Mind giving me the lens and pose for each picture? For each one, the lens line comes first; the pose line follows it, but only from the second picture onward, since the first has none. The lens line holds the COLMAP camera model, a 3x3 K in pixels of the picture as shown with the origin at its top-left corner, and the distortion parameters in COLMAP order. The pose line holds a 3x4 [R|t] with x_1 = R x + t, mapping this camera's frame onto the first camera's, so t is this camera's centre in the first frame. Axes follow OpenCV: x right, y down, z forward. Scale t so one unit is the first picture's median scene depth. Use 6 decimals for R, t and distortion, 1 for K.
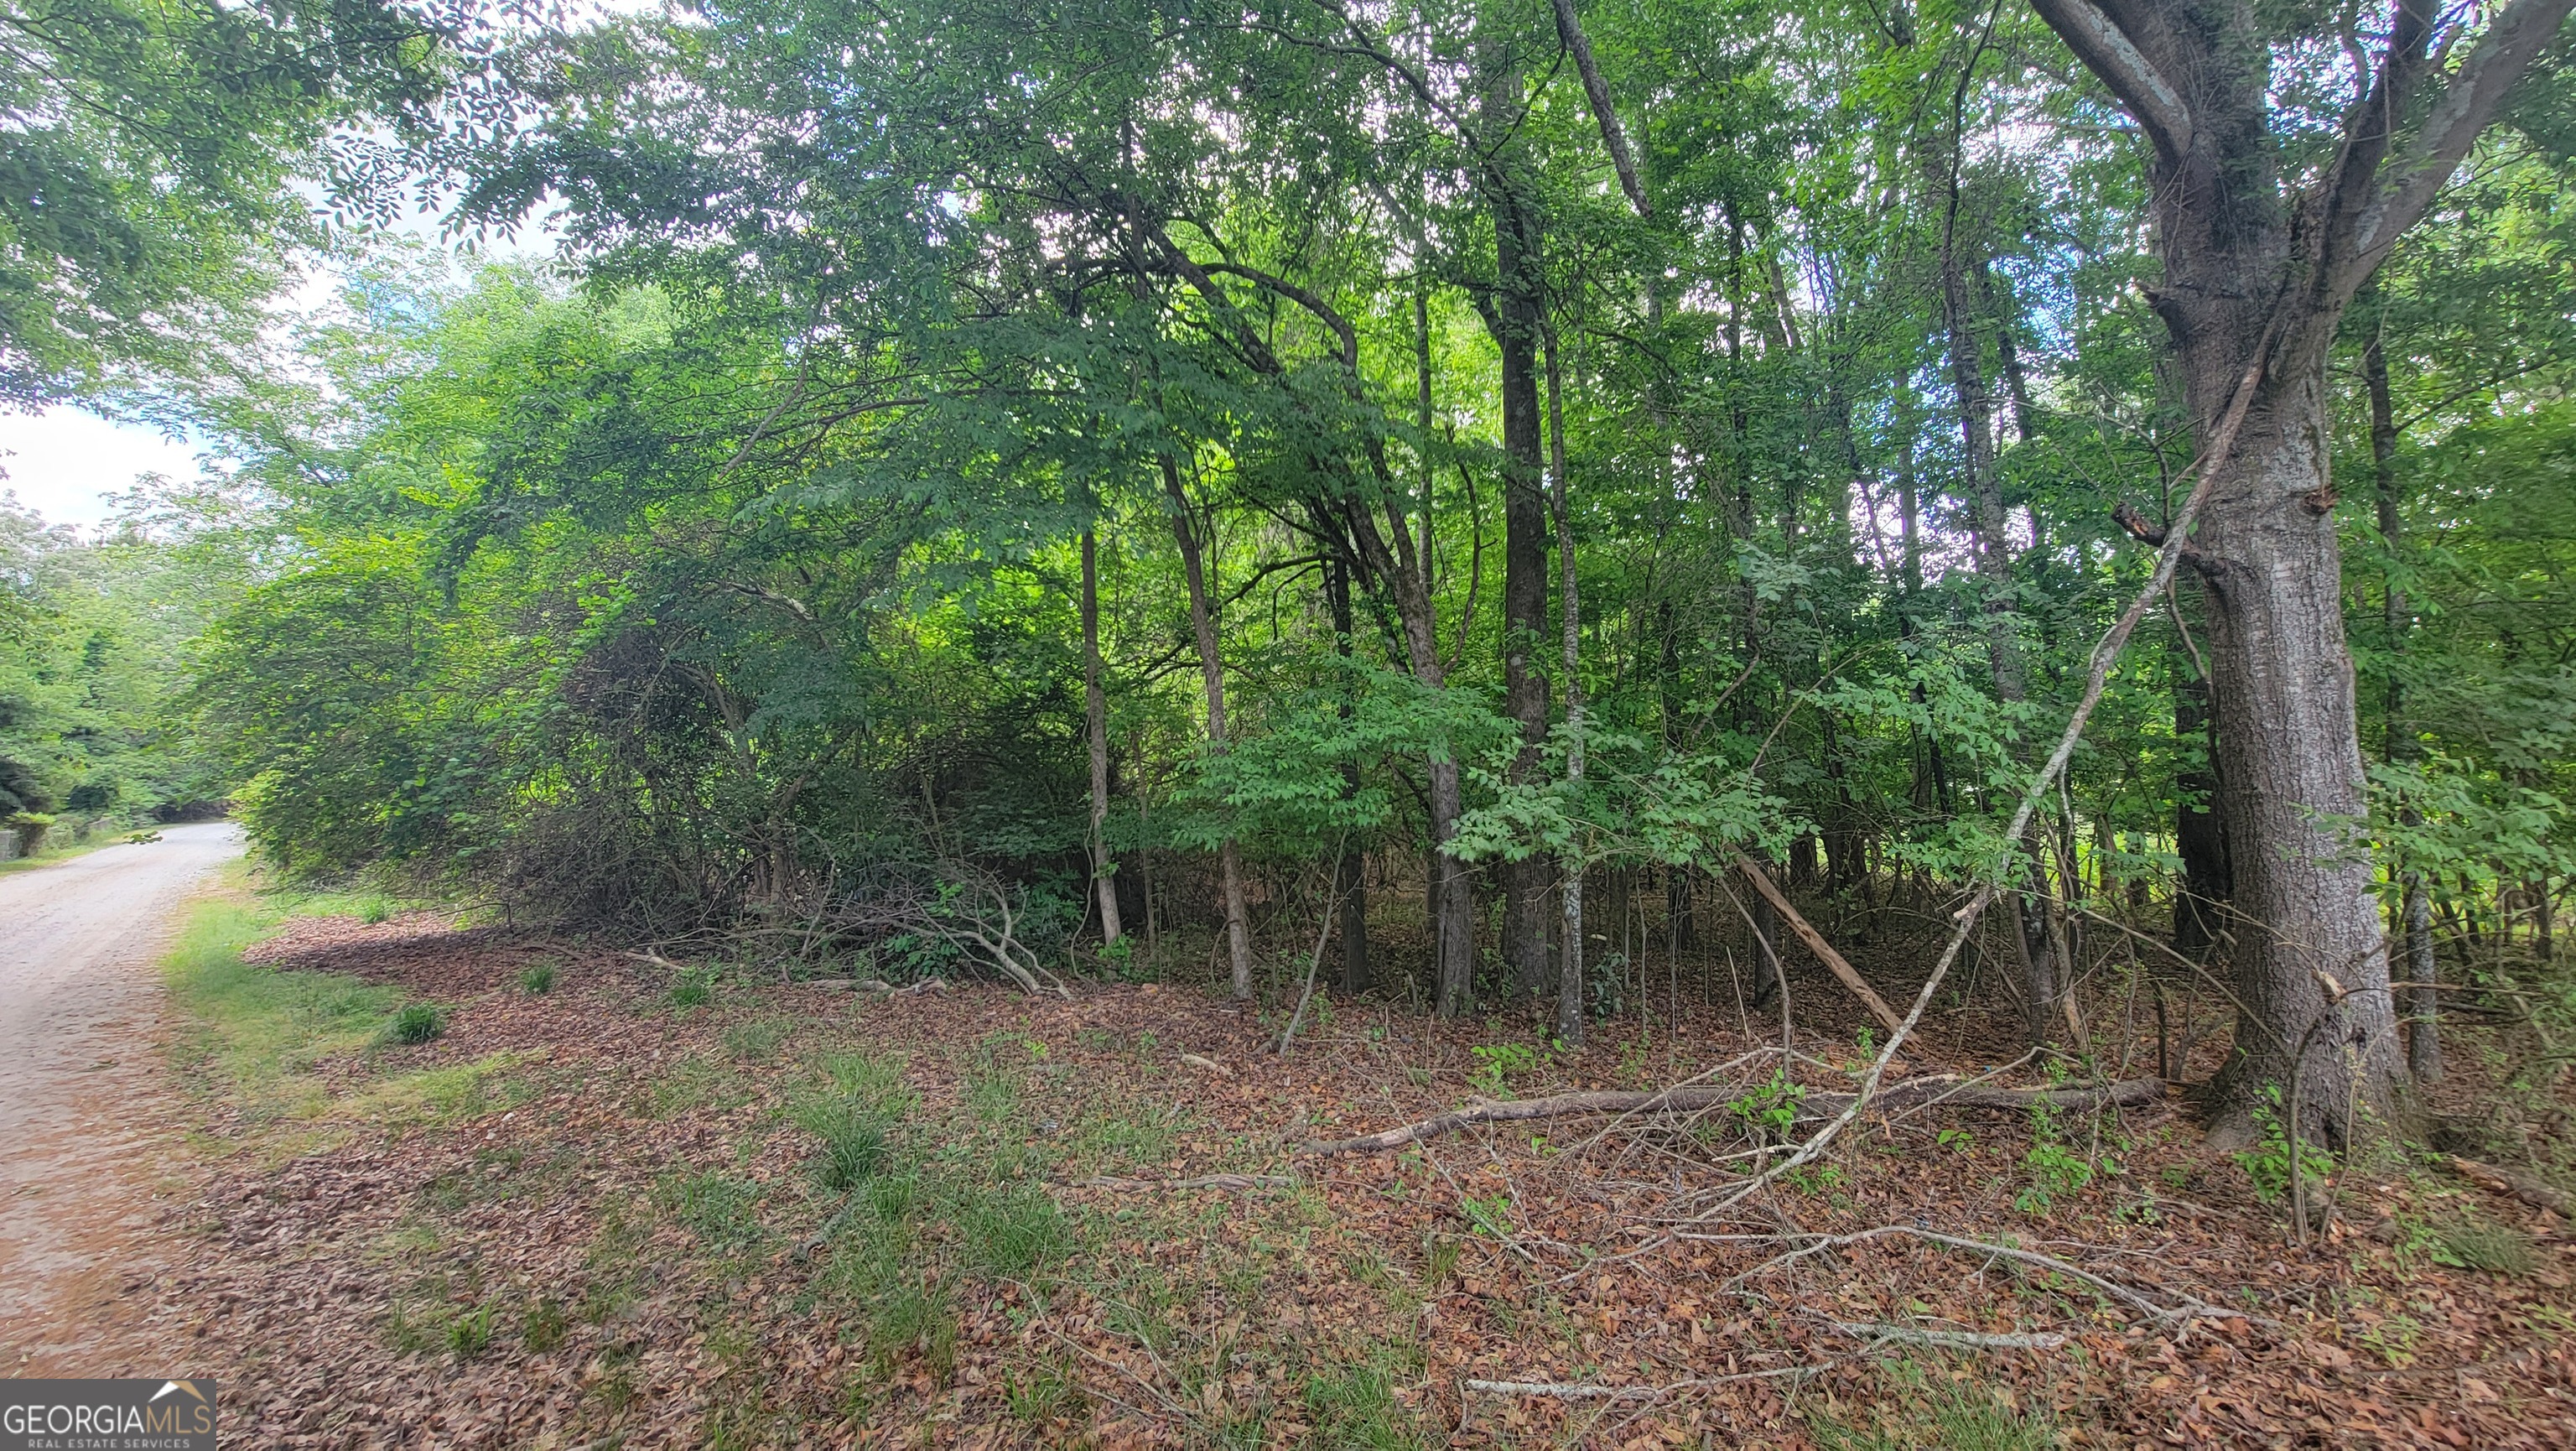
lens RADIAL K [[1057.6, 0, 1287.3], [0, 1057.6, 748.4], [0, 0, 1]] dist [-0.003453, 0.001300]
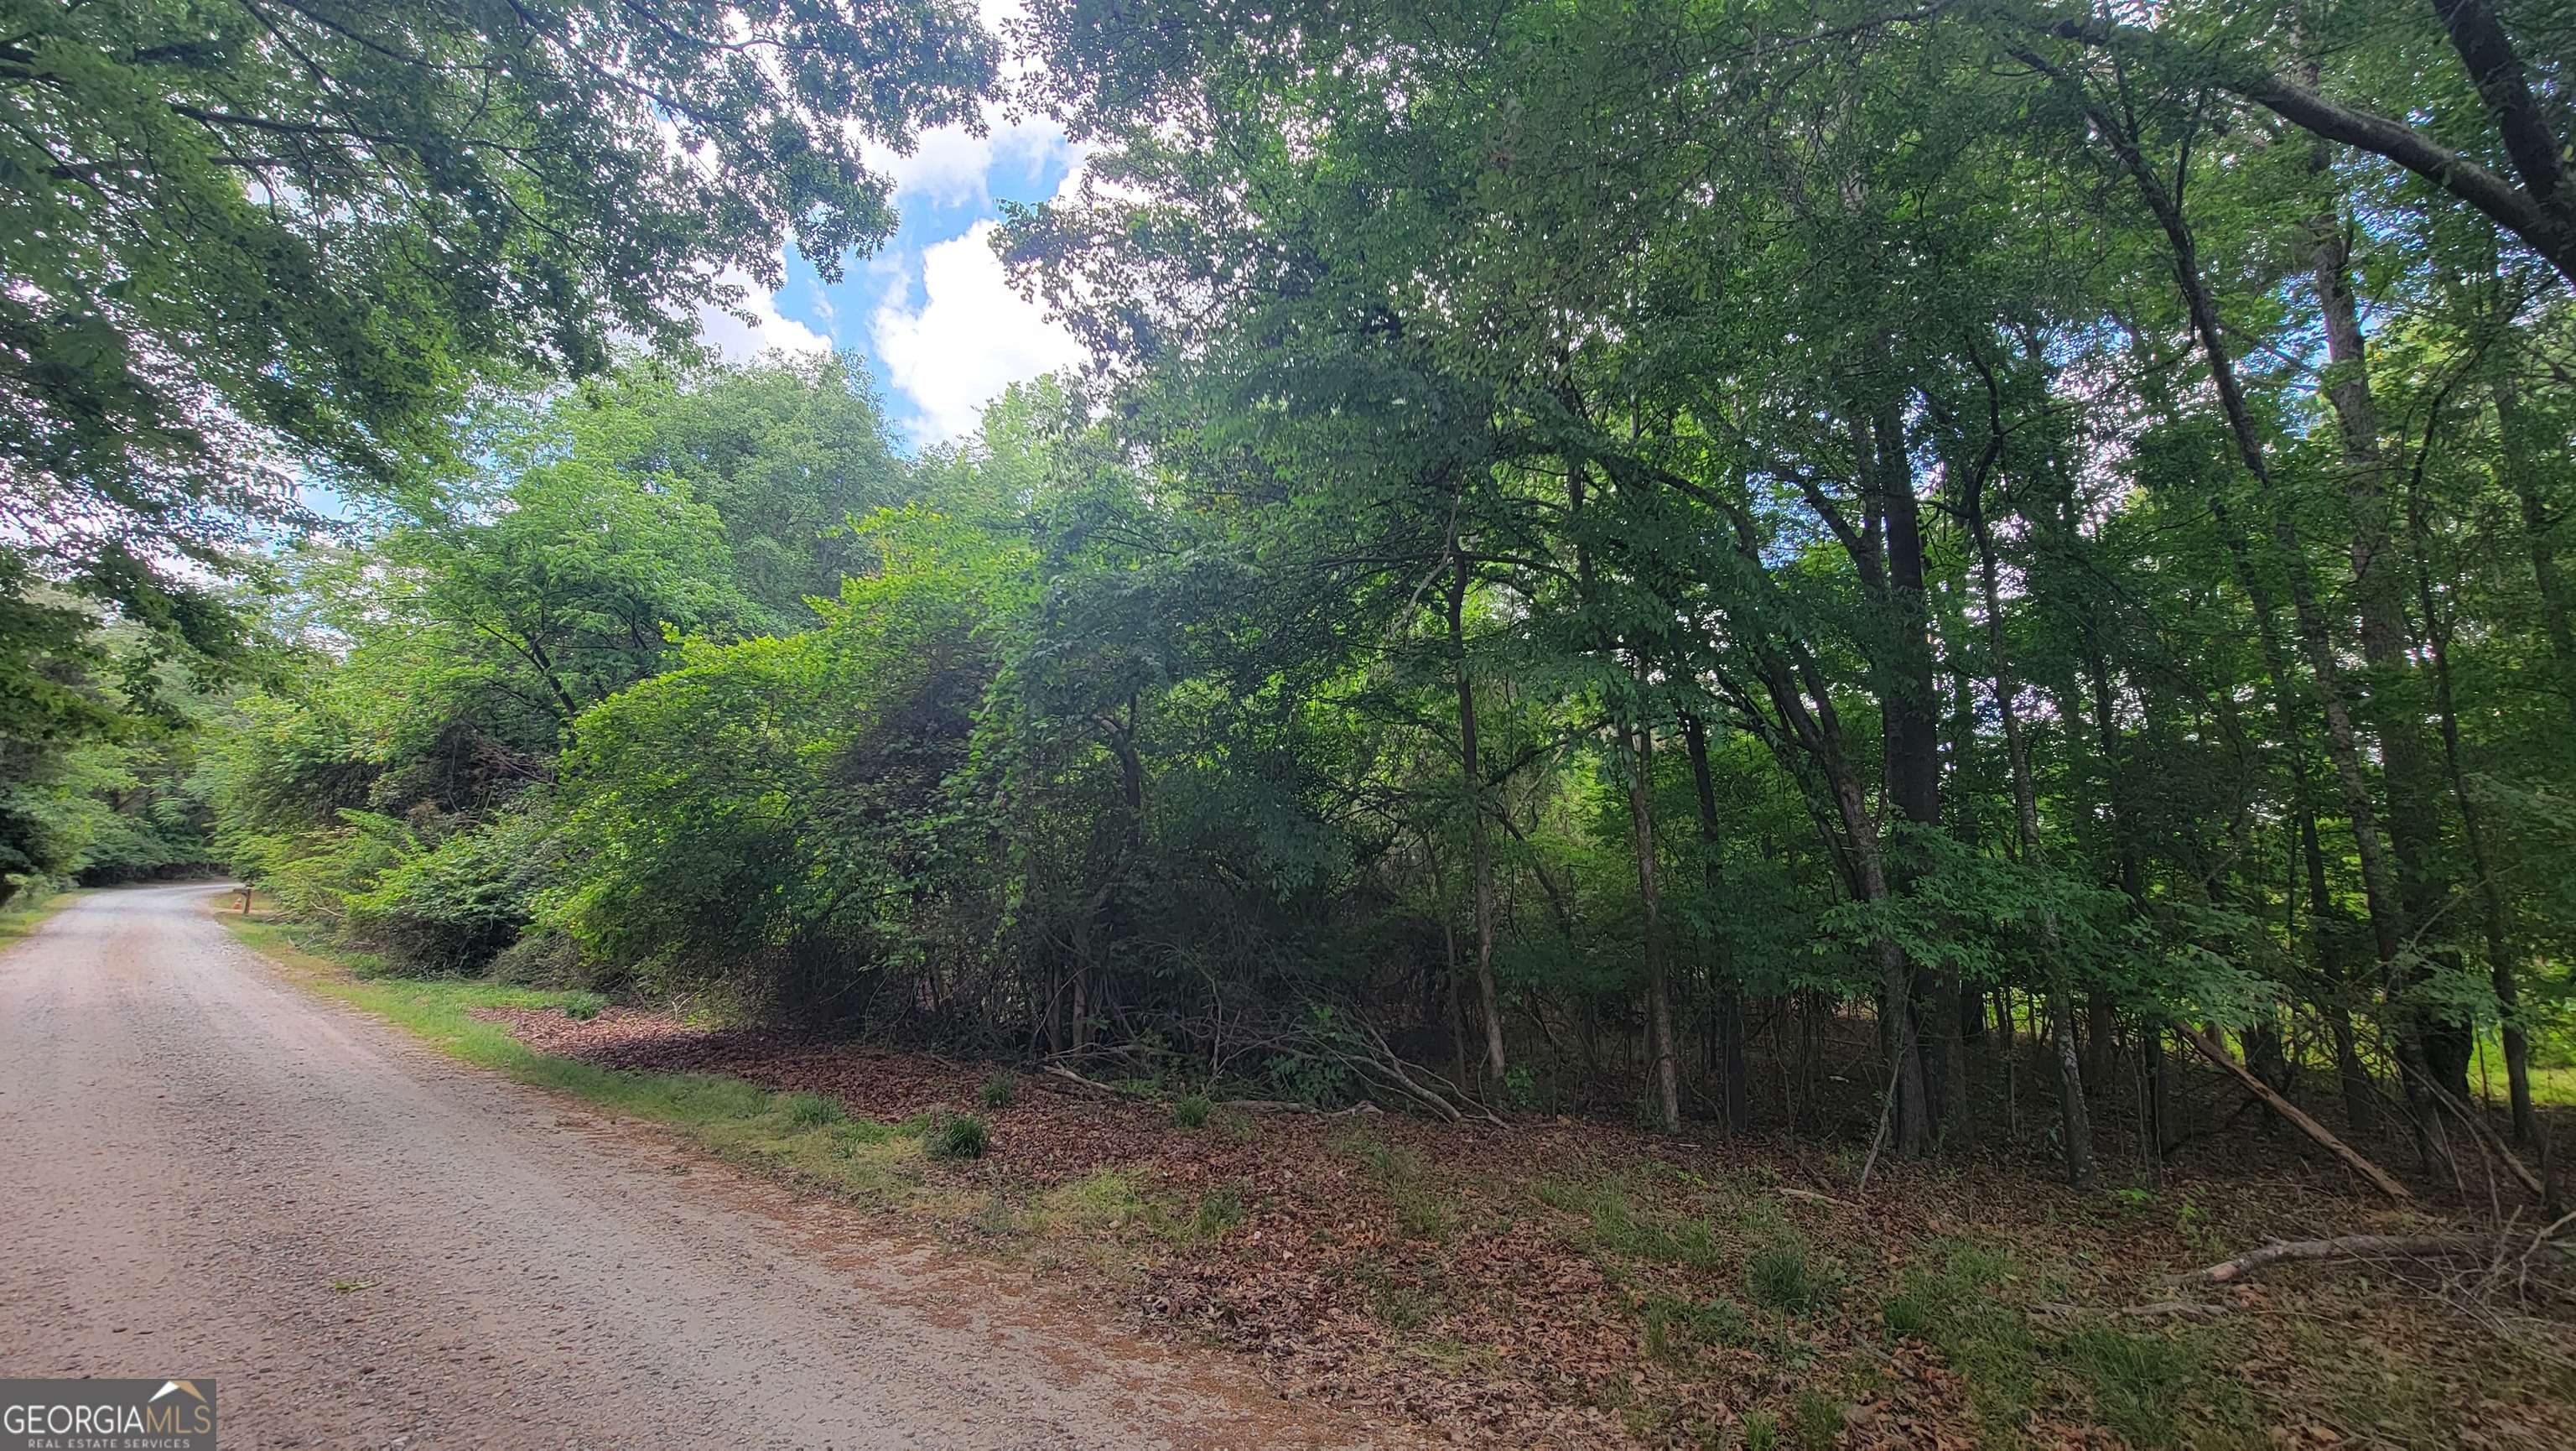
lens RADIAL K [[1057.6, 0, 1302.1], [0, 1057.6, 713.6], [0, 0, 1]] dist [-0.003453, 0.001300]
pose [[0.996092, 0.057750, 0.066825, -0.436527], [-0.048032, 0.989147, -0.138854, -0.010794], [-0.074119, 0.135102, 0.988056, -0.058741]]
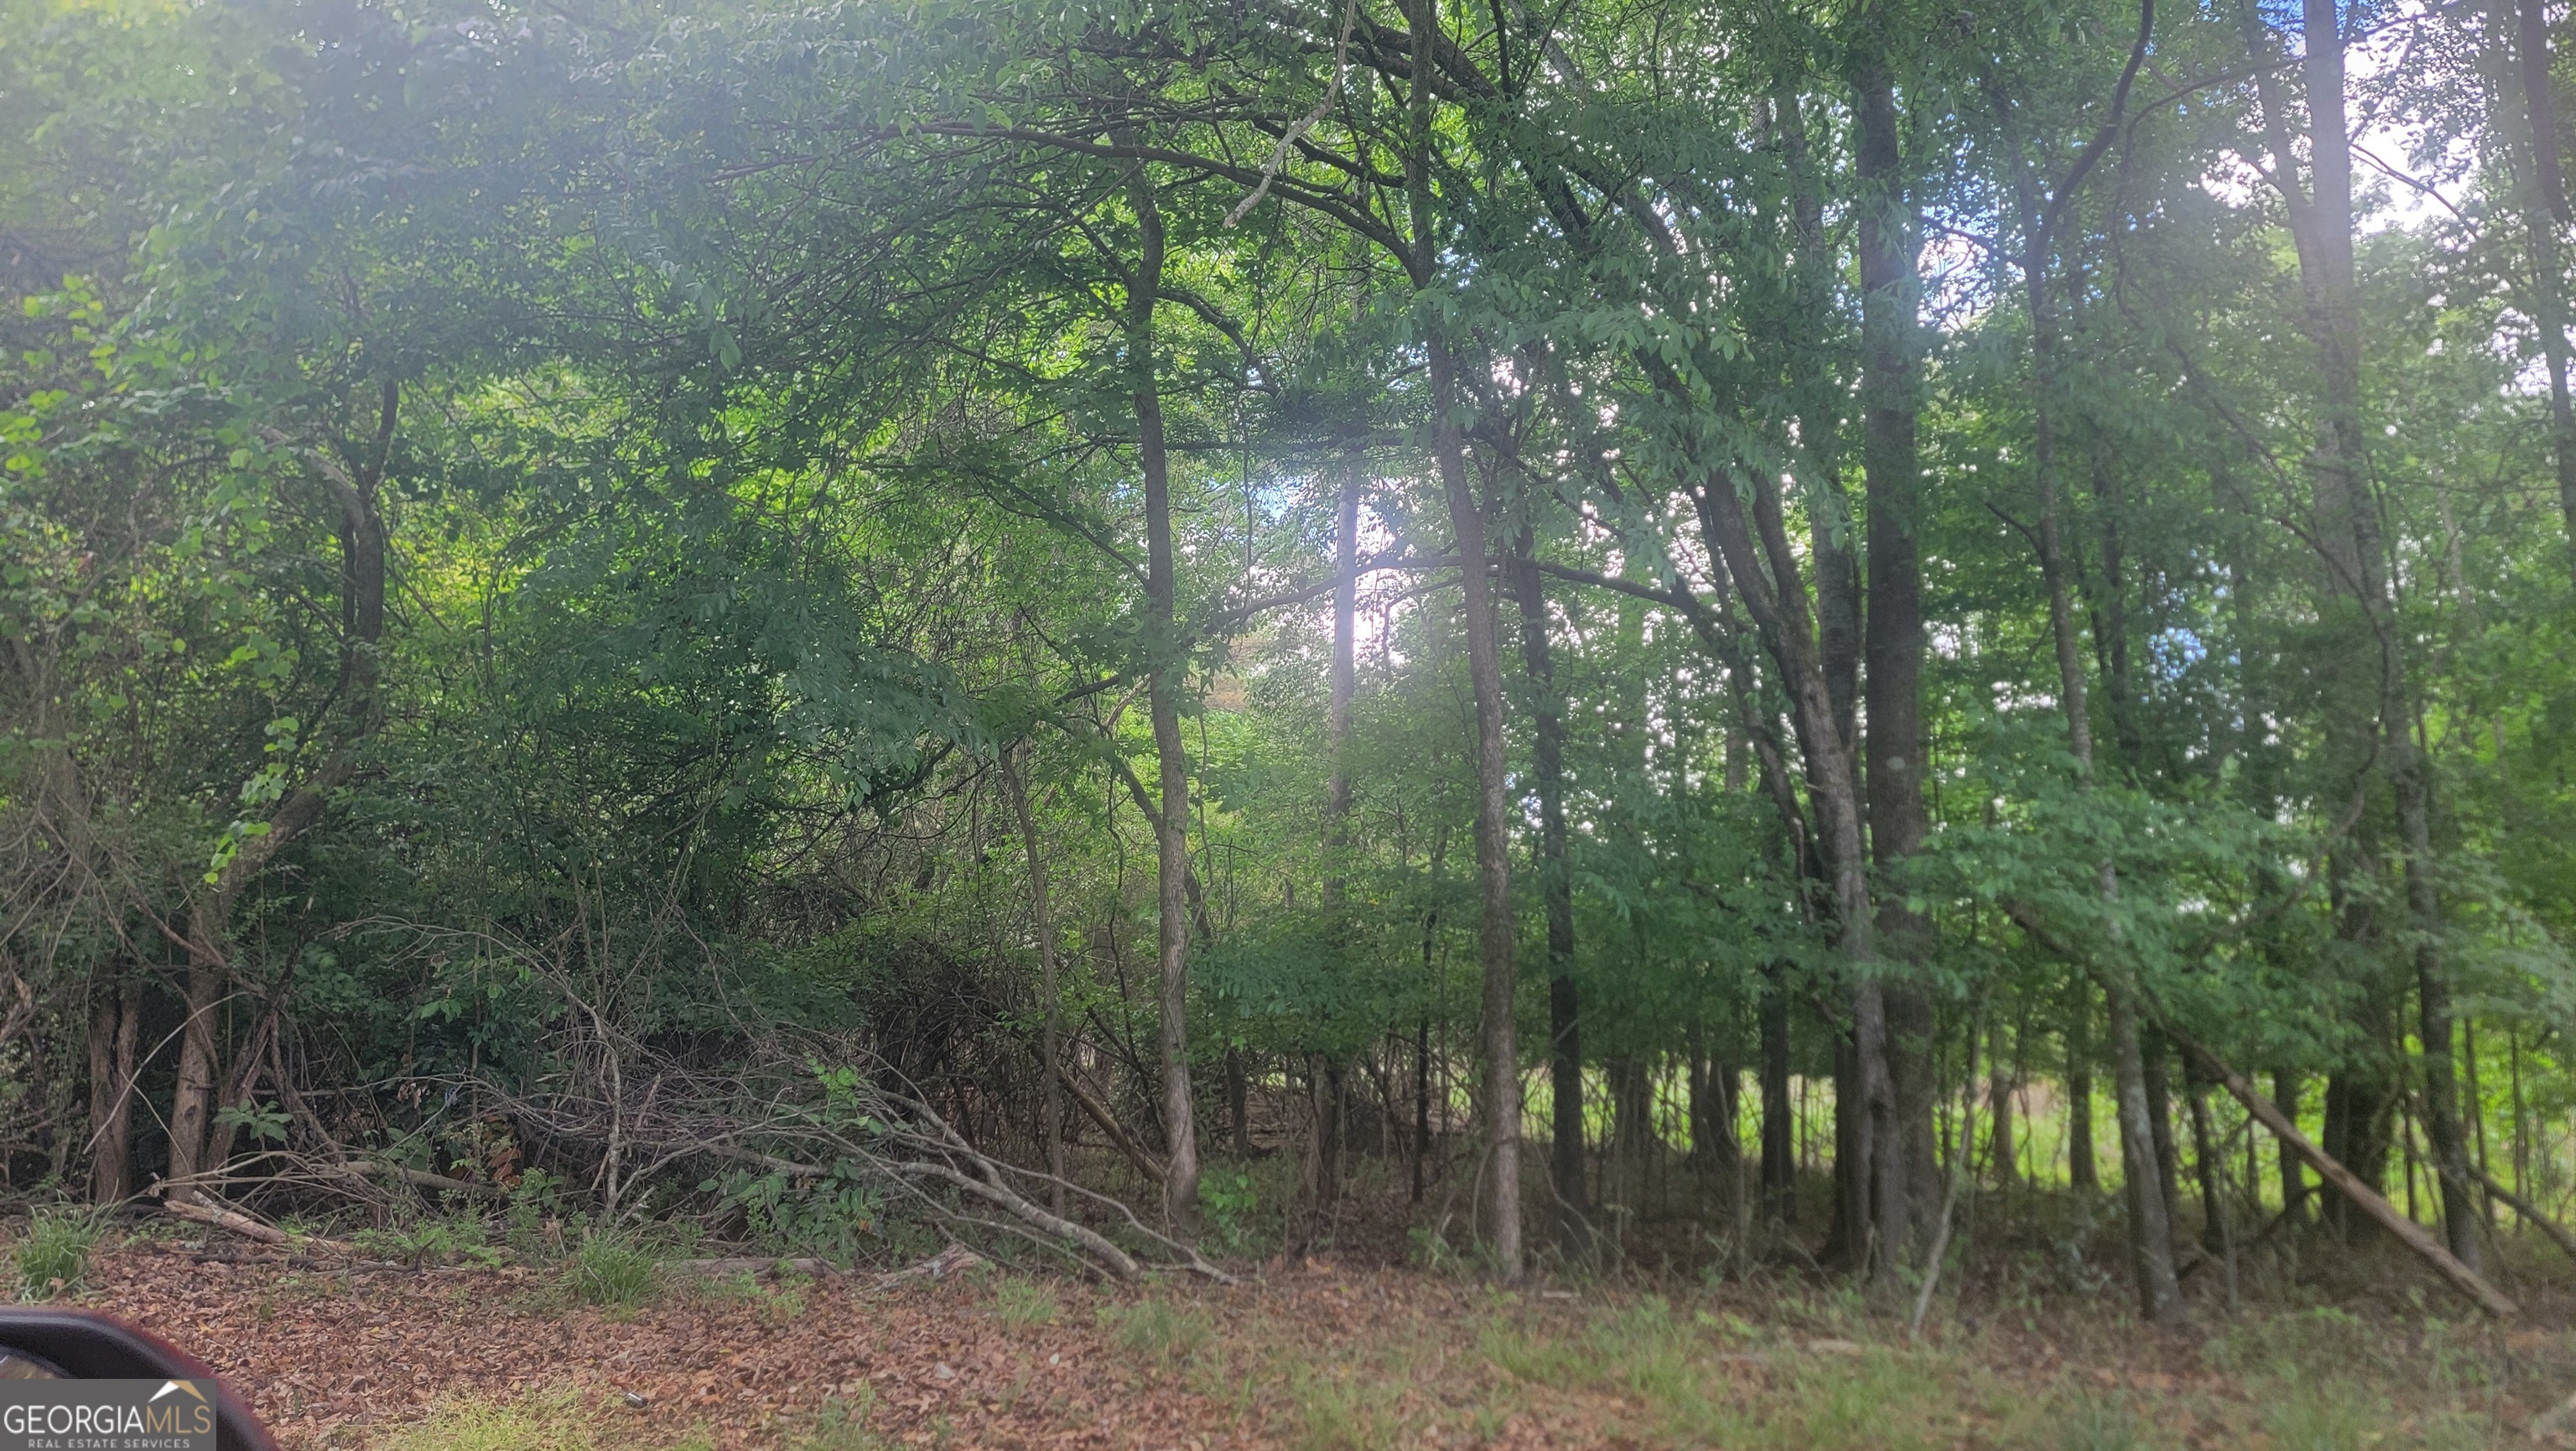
lens RADIAL K [[1798.4, 0, 1309.0], [0, 1798.4, 726.0], [0, 0, 1]] dist [0.056798, -0.016464]
pose [[0.871626, 0.137246, 0.470566, -0.562133], [-0.077973, 0.986599, -0.143324, 0.075860], [-0.483930, 0.088233, 0.870647, 0.139892]]
